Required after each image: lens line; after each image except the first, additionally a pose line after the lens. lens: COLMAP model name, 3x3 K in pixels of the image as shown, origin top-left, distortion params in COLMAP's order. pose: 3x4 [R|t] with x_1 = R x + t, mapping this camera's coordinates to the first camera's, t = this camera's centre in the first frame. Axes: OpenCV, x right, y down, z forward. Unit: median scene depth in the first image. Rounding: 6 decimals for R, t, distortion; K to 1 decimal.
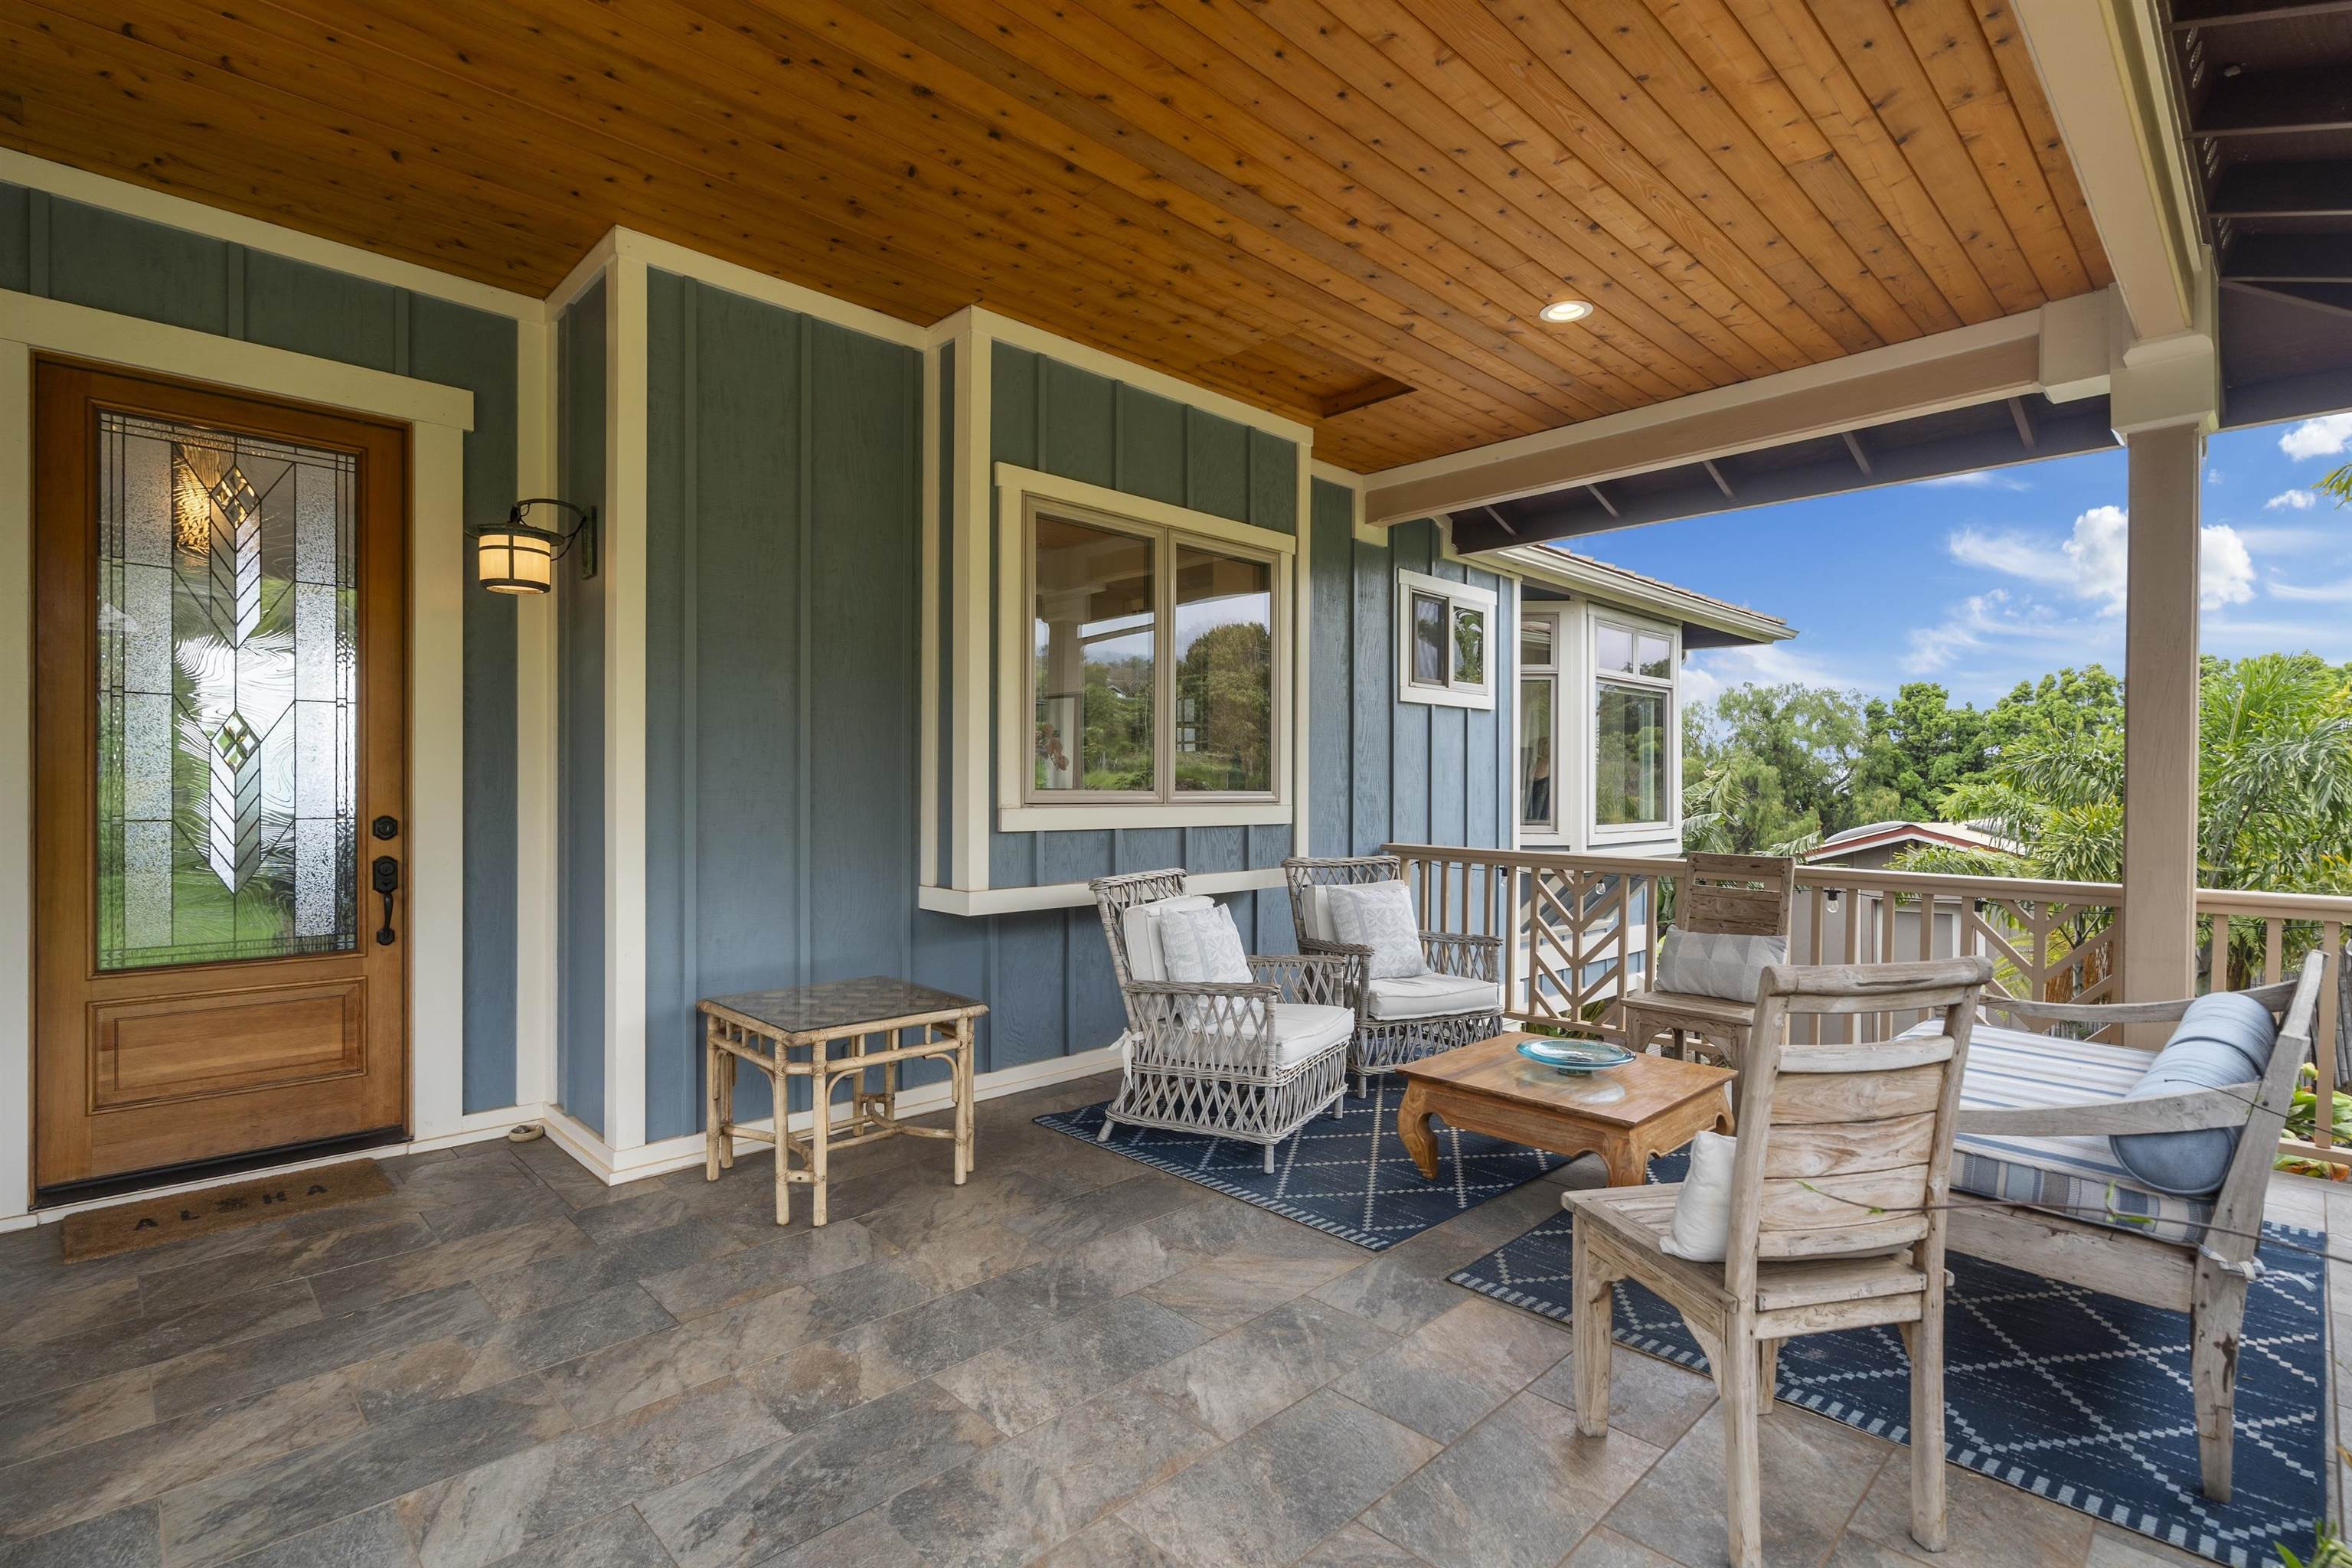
lens RADIAL K [[1116.8, 0, 1178.1], [0, 1116.8, 789.3], [0, 0, 1]] dist [0.006370, 0.000319]
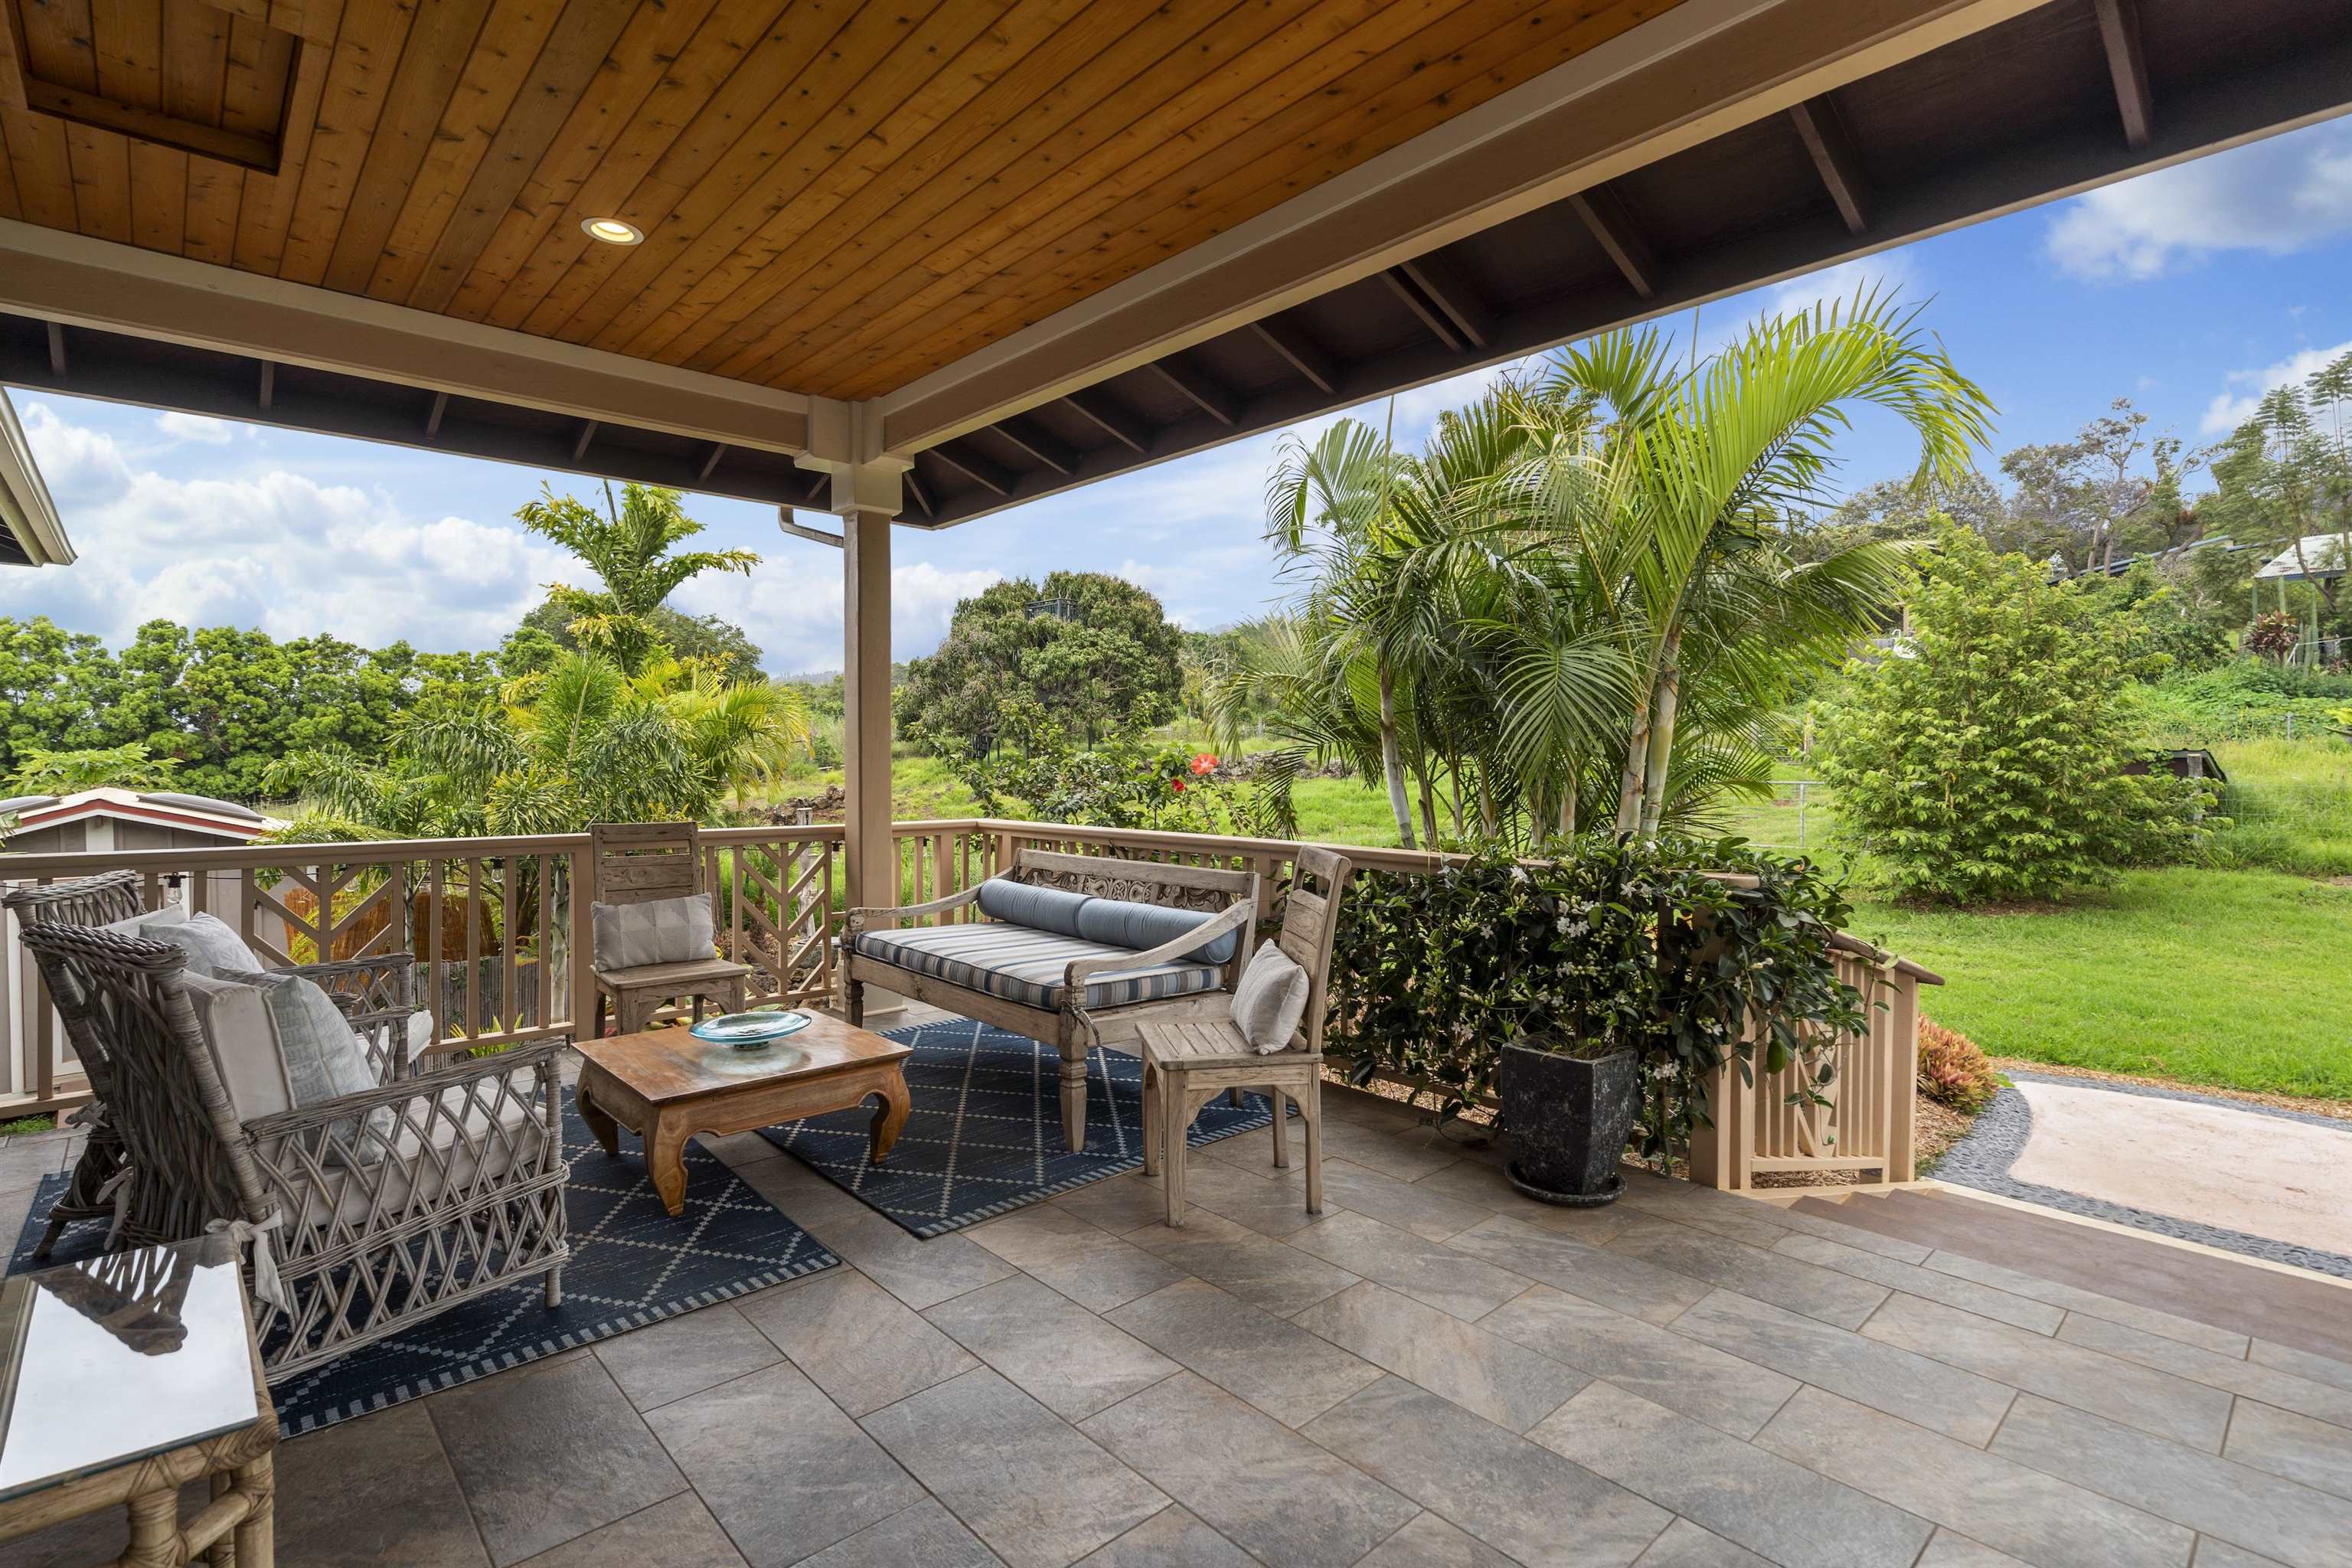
lens RADIAL K [[1116.8, 0, 1159.6], [0, 1116.8, 791.5], [0, 0, 1]] dist [0.006370, 0.000319]
pose [[0.036206, -0.045876, 0.998291, -0.554793], [-0.003552, 0.998934, 0.046034, -0.021687], [-0.999338, -0.005213, 0.036005, 0.527918]]
